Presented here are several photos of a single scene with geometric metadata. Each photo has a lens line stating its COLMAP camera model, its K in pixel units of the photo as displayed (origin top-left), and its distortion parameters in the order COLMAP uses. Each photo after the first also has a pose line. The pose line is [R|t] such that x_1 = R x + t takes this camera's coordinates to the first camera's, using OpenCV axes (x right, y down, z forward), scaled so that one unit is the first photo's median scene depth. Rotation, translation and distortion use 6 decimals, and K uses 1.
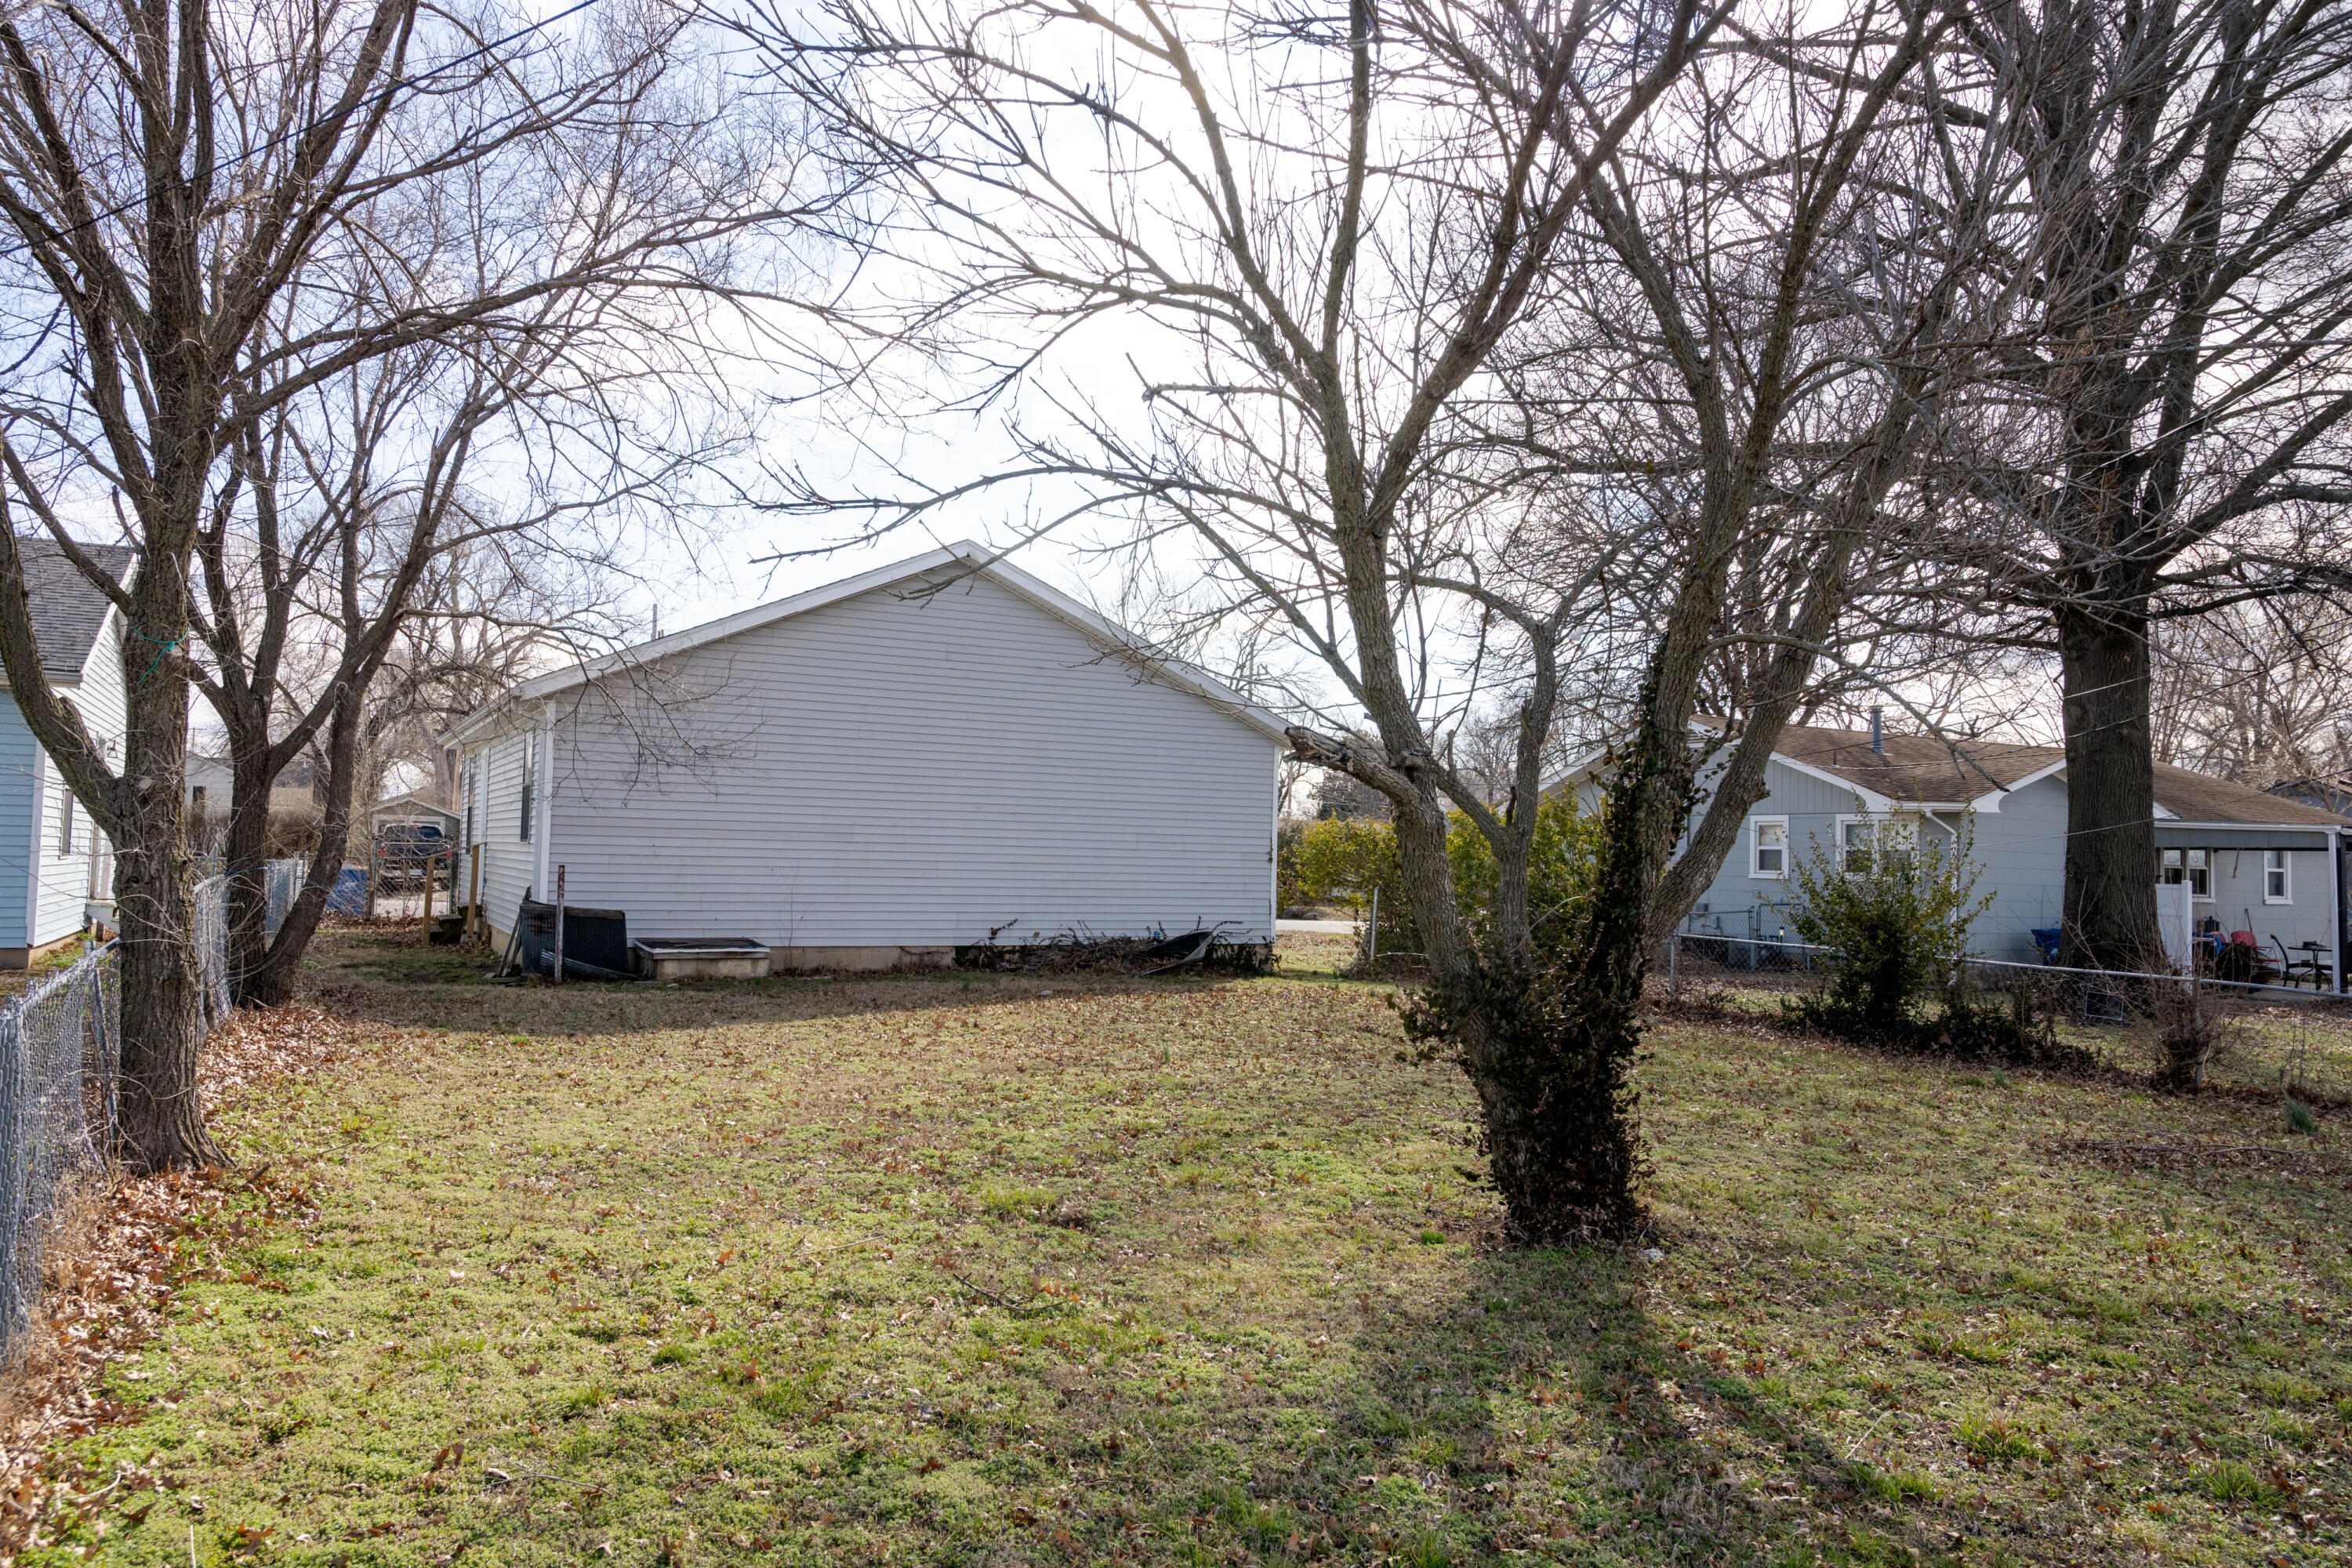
lens RADIAL K [[1579.4, 0, 1150.6], [0, 1579.4, 770.8], [0, 0, 1]] dist [-0.005738, 0.004664]
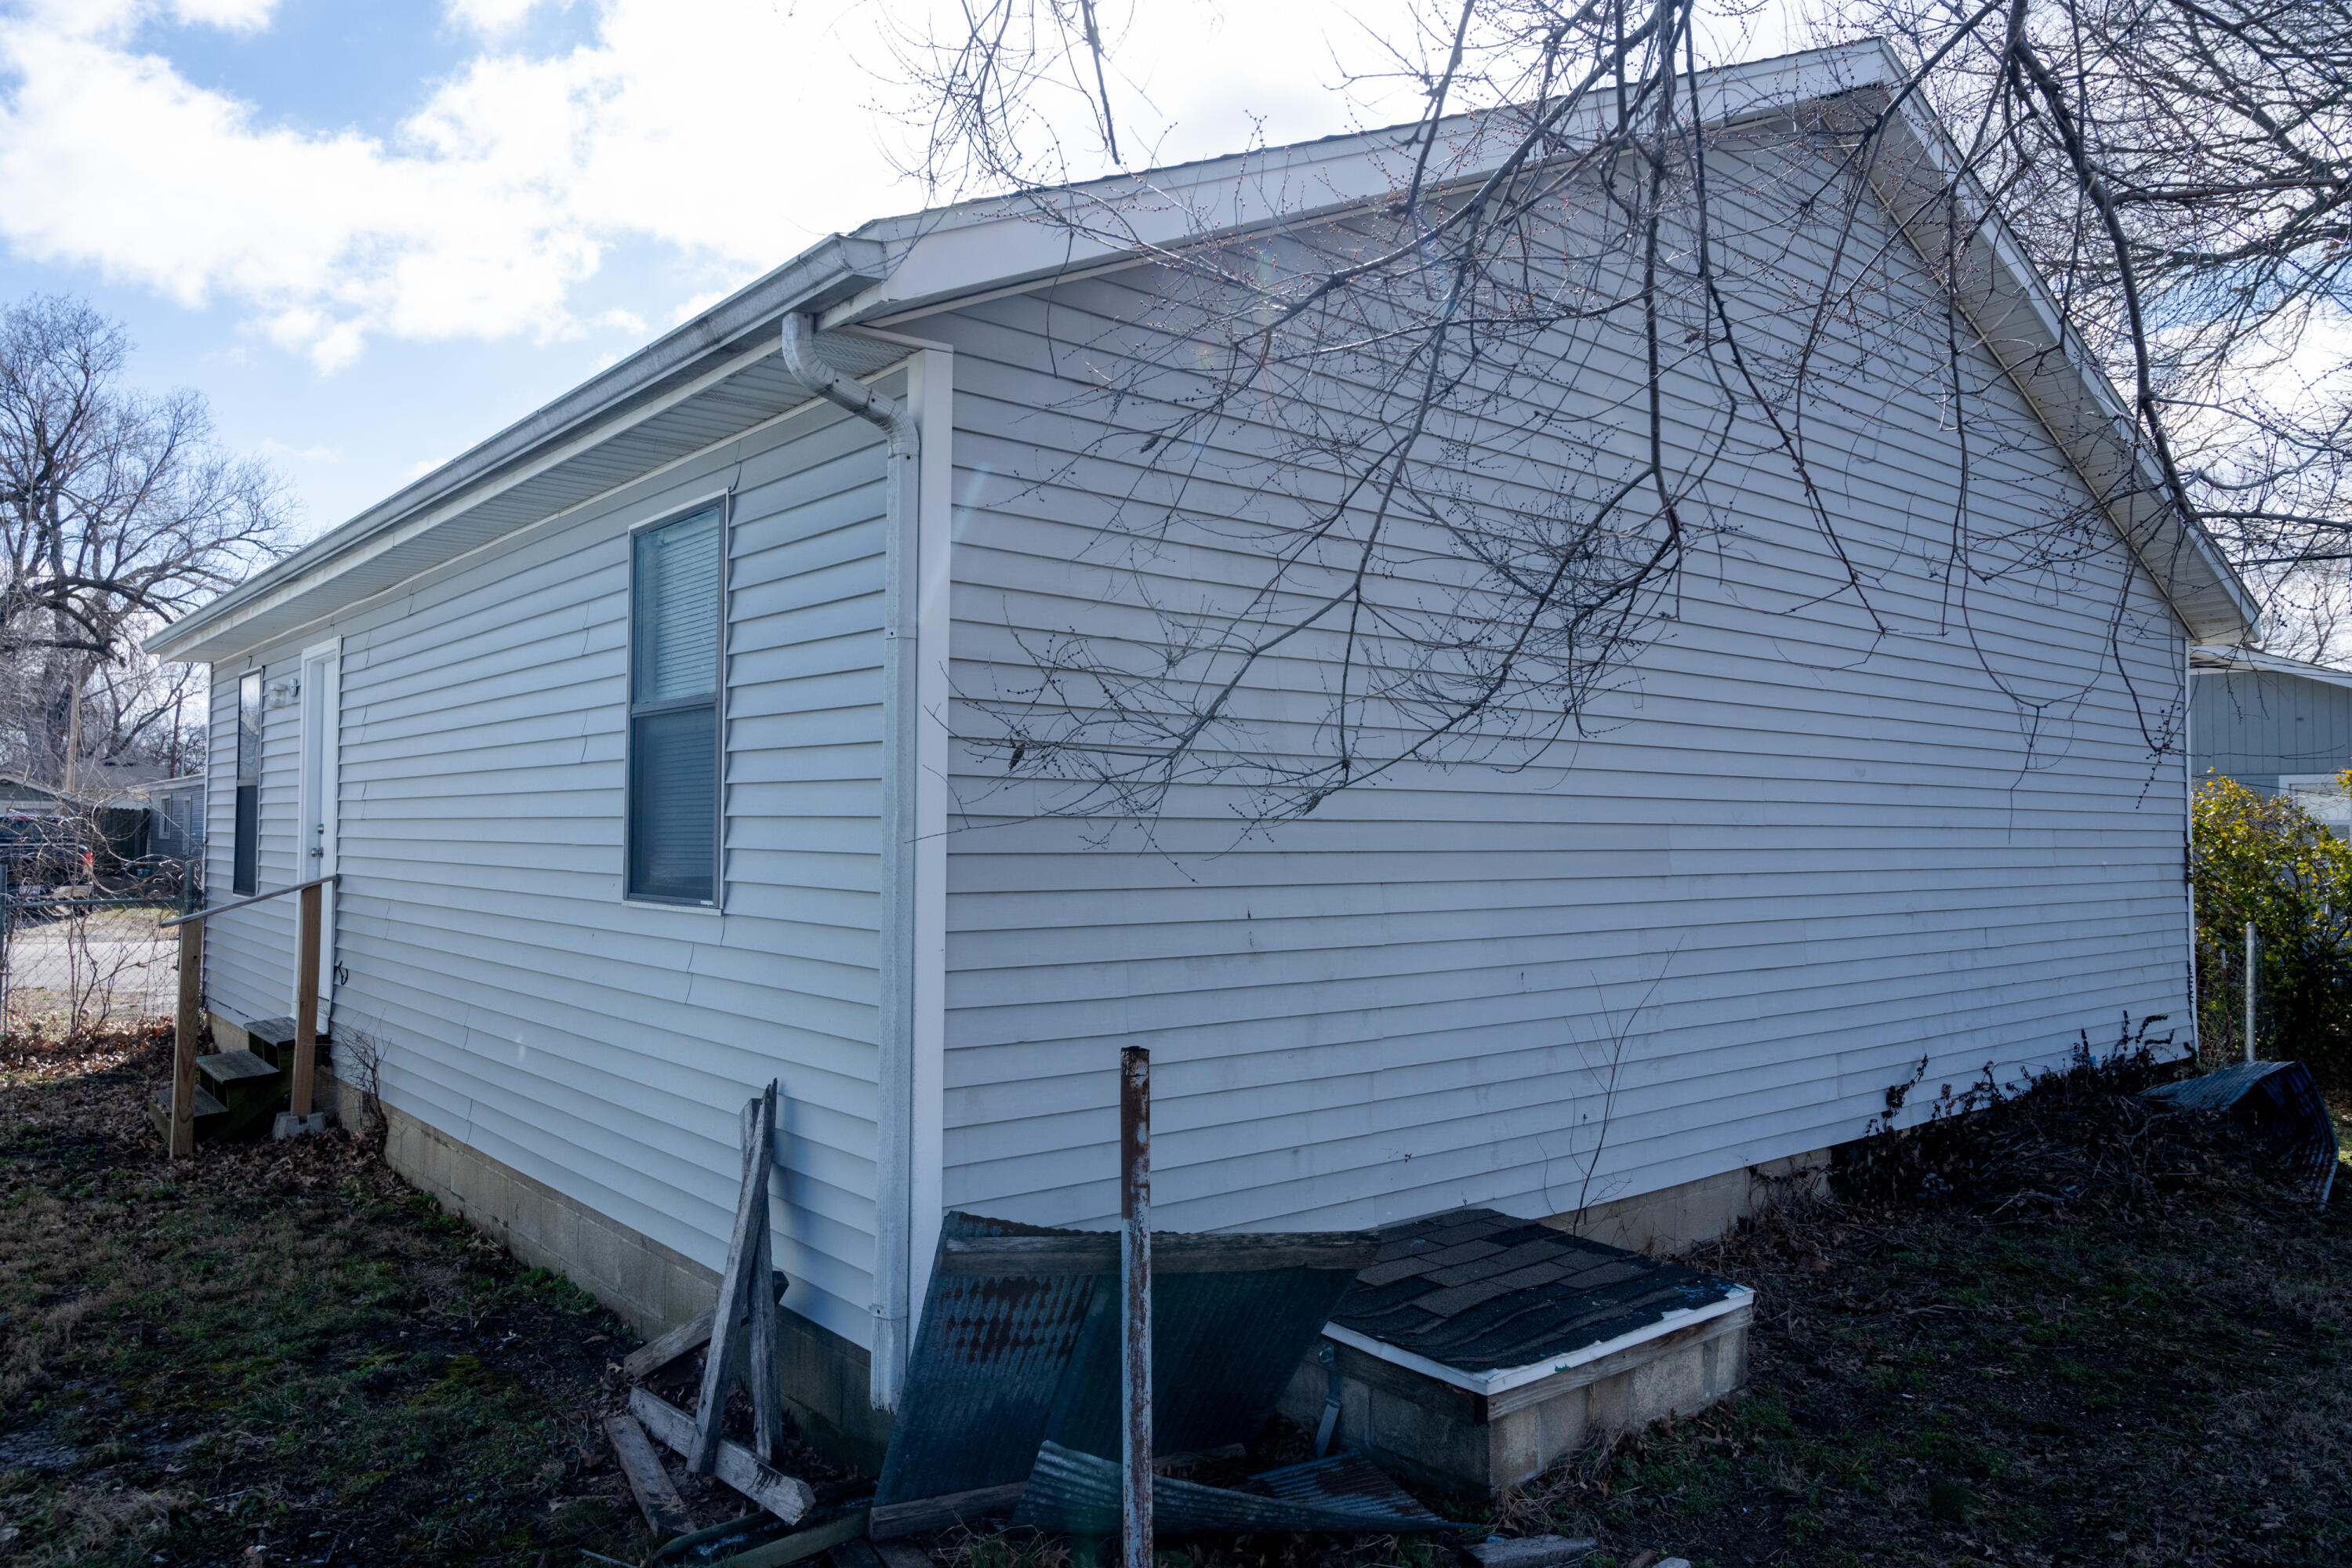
lens RADIAL K [[1579.4, 0, 1150.6], [0, 1579.4, 770.8], [0, 0, 1]] dist [-0.005738, 0.004664]
pose [[0.980494, -0.010542, 0.196265, -0.360208], [0.006290, 0.999732, 0.022275, 0.014483], [-0.196447, -0.020606, 0.980298, 0.686933]]
